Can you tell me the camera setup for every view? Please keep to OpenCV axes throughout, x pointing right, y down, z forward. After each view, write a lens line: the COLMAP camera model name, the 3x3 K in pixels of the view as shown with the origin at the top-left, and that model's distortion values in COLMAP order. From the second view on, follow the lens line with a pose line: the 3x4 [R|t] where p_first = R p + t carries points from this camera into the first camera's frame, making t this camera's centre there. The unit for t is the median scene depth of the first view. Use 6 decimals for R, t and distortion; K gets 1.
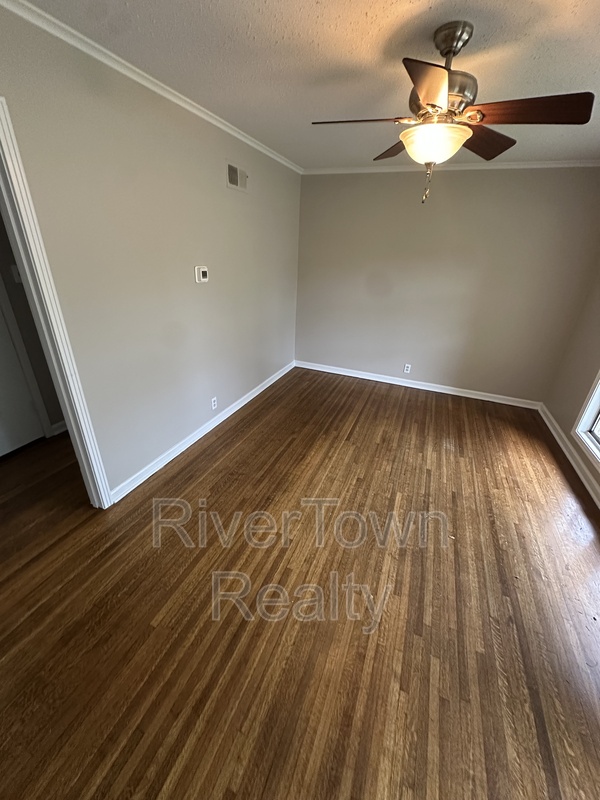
lens RADIAL K [[321.1, 0, 299.5], [0, 321.1, 399.3], [0, 0, 1]] dist [0.000265, -0.000014]
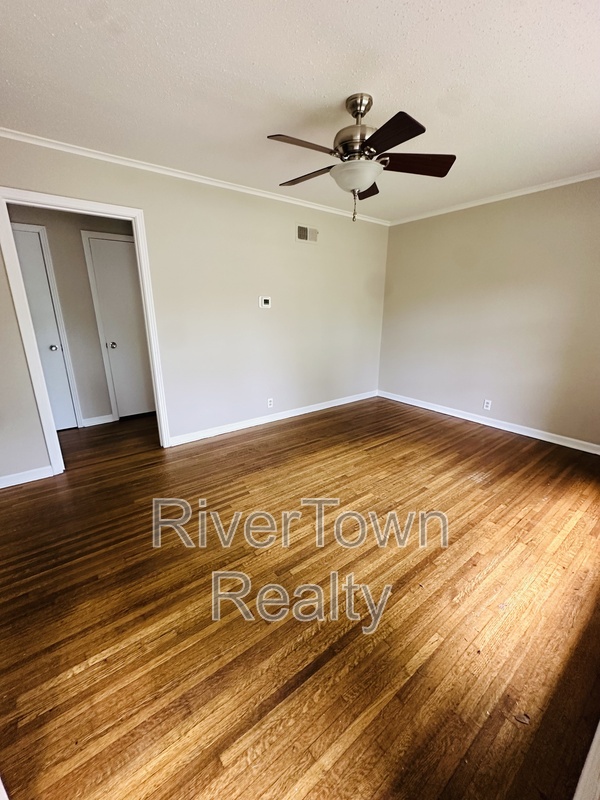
lens RADIAL K [[321.1, 0, 301.1], [0, 321.1, 399.8], [0, 0, 1]] dist [0.000265, -0.000014]
pose [[0.858612, 0.099395, -0.502898, 0.542198], [-0.185301, 0.974866, -0.123693, 0.154543], [0.477964, 0.199392, 0.855449, -0.016066]]
